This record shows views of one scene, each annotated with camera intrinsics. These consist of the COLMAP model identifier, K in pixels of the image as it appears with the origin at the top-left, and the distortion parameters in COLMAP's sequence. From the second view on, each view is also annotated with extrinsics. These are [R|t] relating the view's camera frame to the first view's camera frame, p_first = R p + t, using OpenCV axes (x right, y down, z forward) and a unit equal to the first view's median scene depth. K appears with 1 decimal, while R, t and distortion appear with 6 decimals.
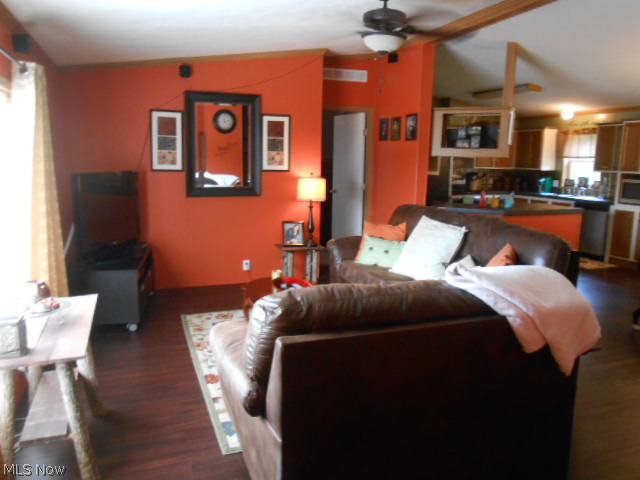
lens RADIAL K [[494.1, 0, 320.1], [0, 494.1, 239.2], [0, 0, 1]] dist [0.009161, 0.009486]
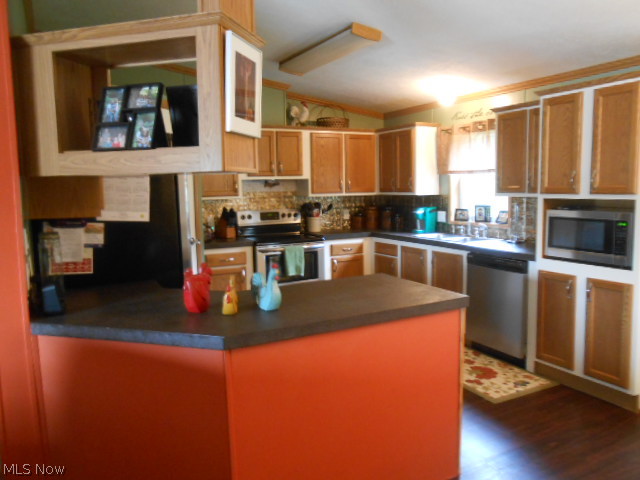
lens RADIAL K [[494.1, 0, 319.4], [0, 494.1, 239.2], [0, 0, 1]] dist [0.009161, 0.009486]
pose [[0.990536, -0.051880, 0.127072, 0.272227], [0.058559, 0.997061, -0.049395, -0.069298], [-0.124136, 0.056369, 0.990663, 0.460803]]
